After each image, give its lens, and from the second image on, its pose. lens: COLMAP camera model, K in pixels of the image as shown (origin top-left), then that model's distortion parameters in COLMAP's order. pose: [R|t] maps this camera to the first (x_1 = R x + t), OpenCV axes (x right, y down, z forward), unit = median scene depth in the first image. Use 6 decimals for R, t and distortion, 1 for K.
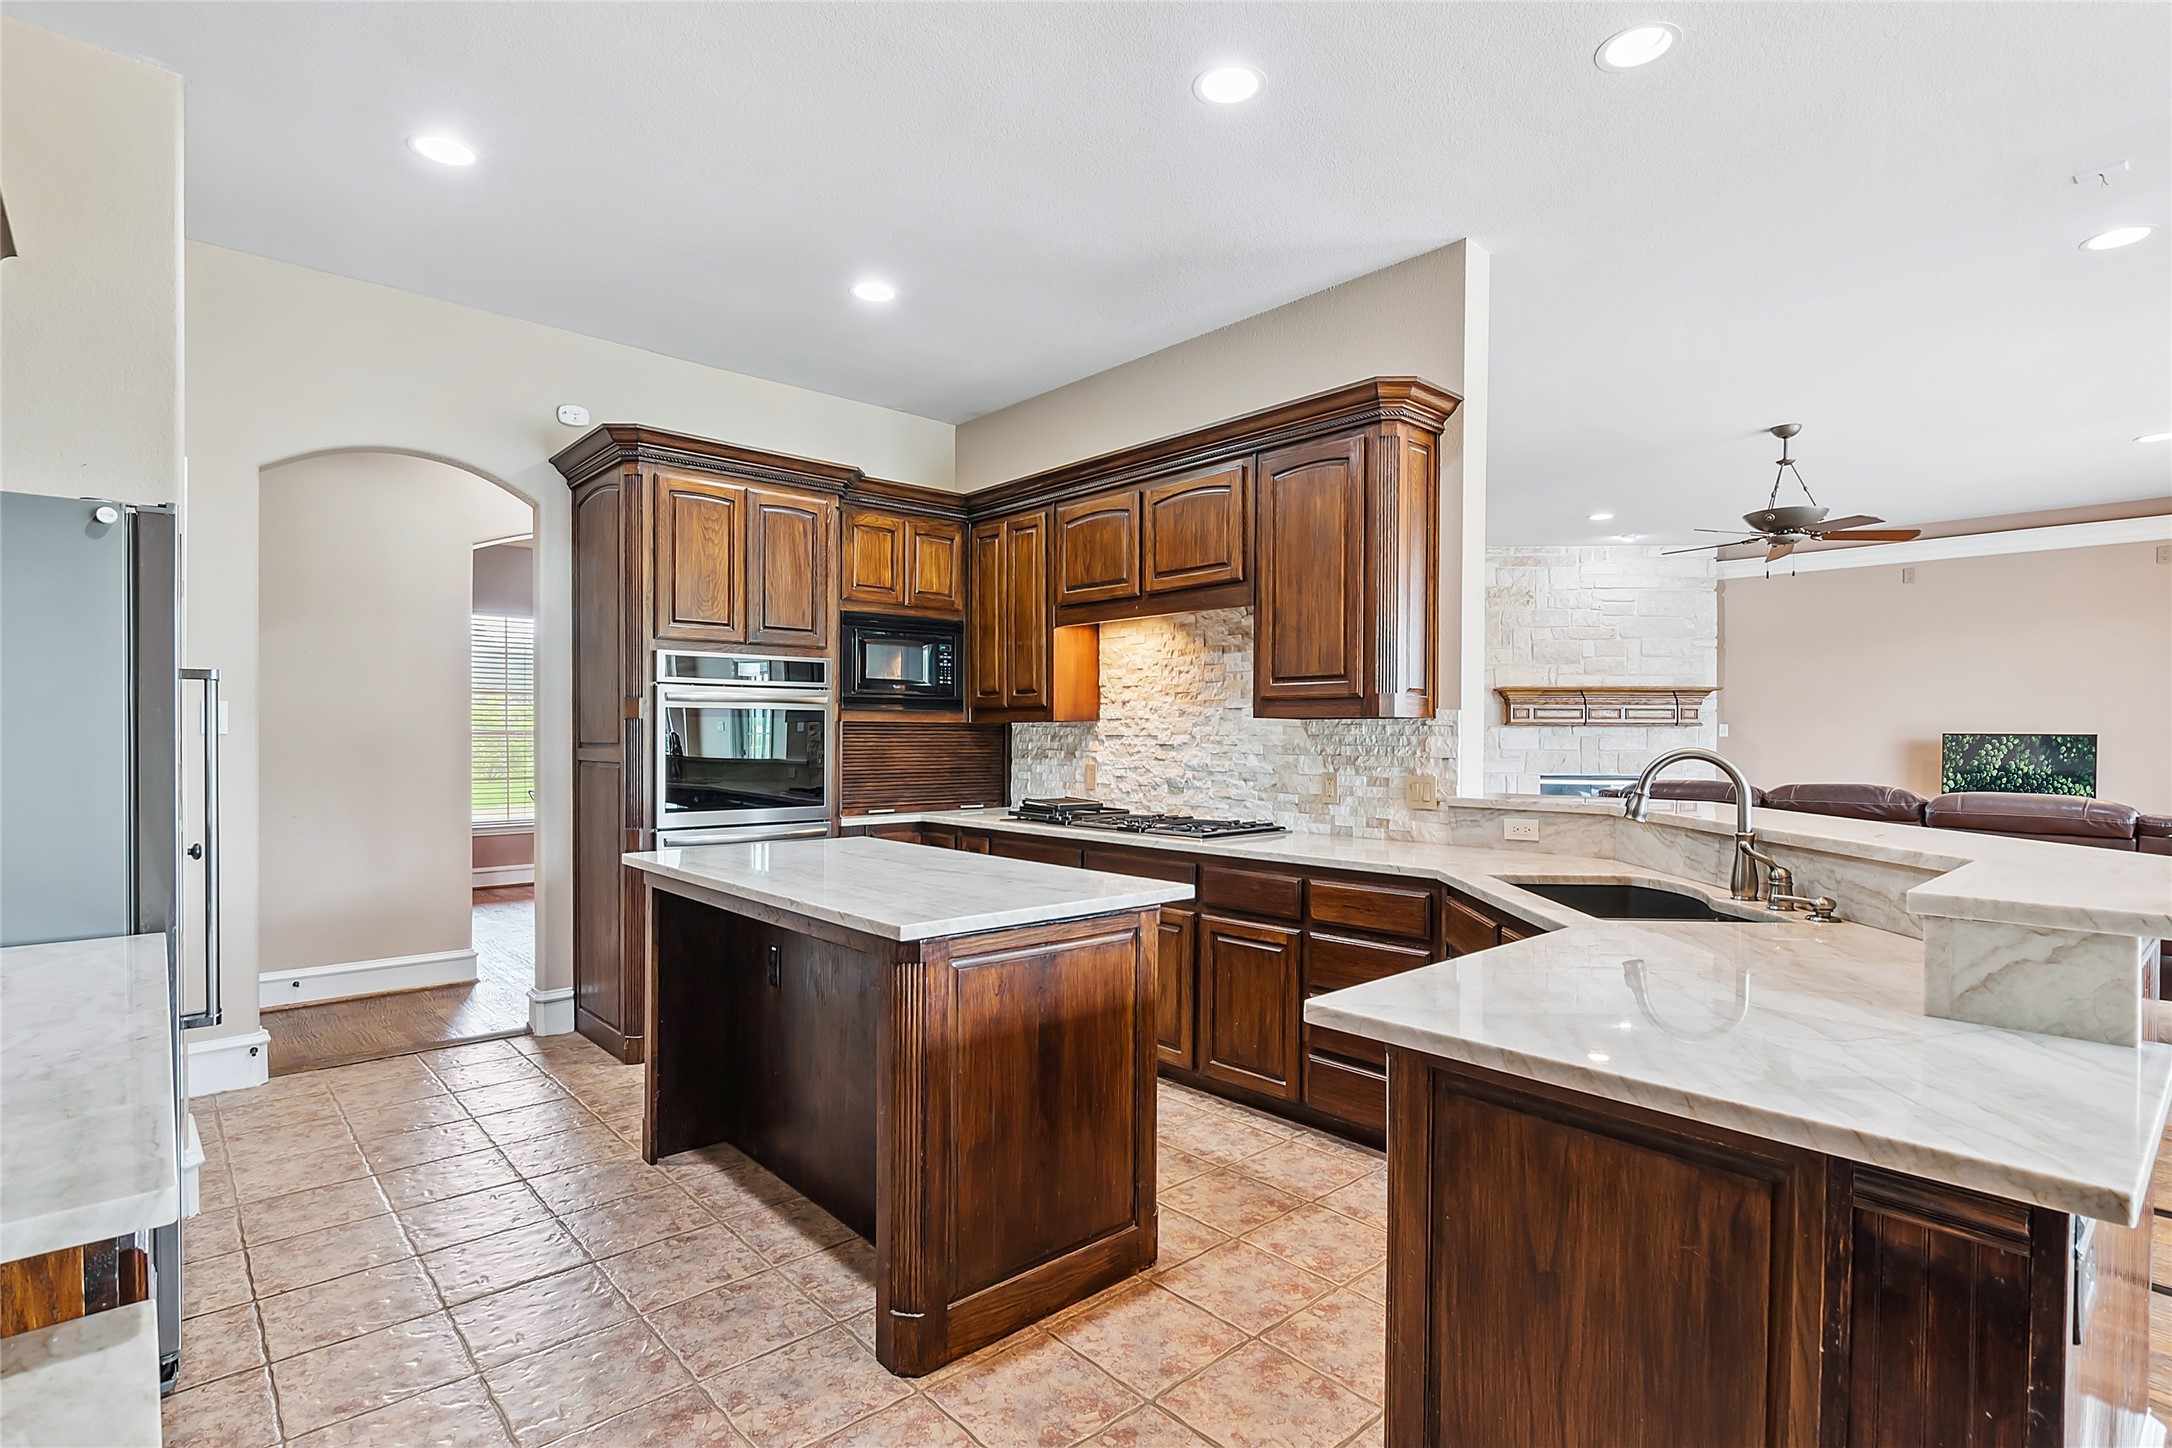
lens RADIAL K [[1076.5, 0, 1083.2], [0, 1076.5, 728.9], [0, 0, 1]] dist [-0.021226, 0.001279]
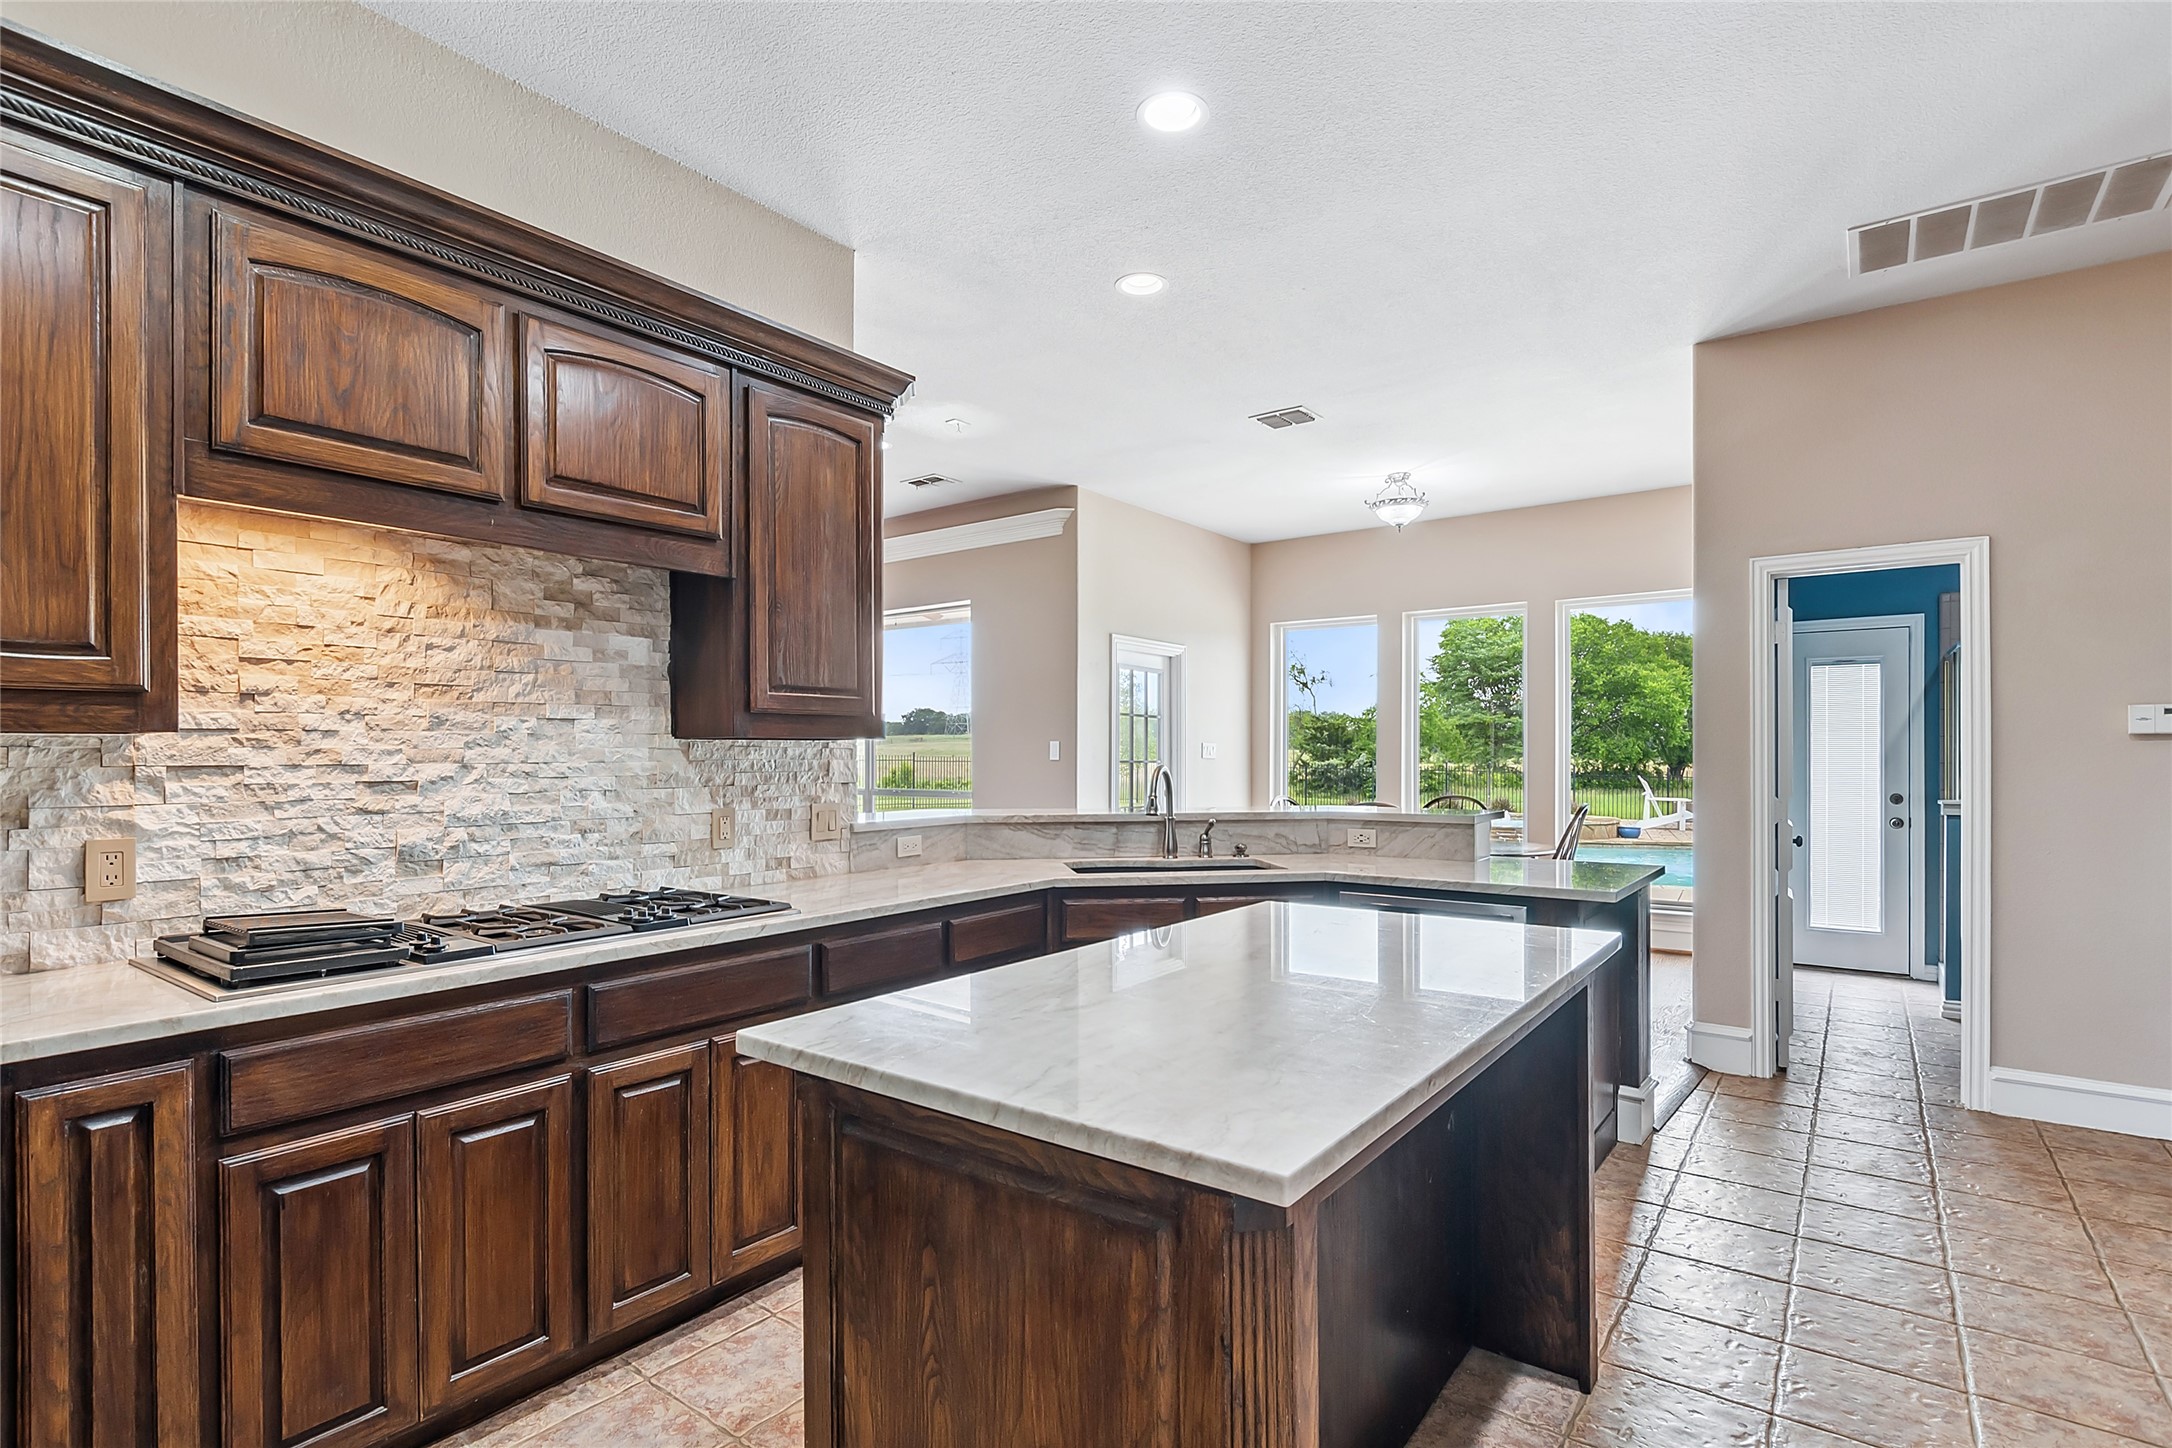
lens RADIAL K [[1076.5, 0, 1081.6], [0, 1076.5, 745.7], [0, 0, 1]] dist [-0.021226, 0.001279]
pose [[-0.221252, 0.005698, 0.975200, -0.535958], [0.000052, 0.999983, -0.005831, 0.000045], [-0.975217, -0.001240, -0.221249, 0.849346]]
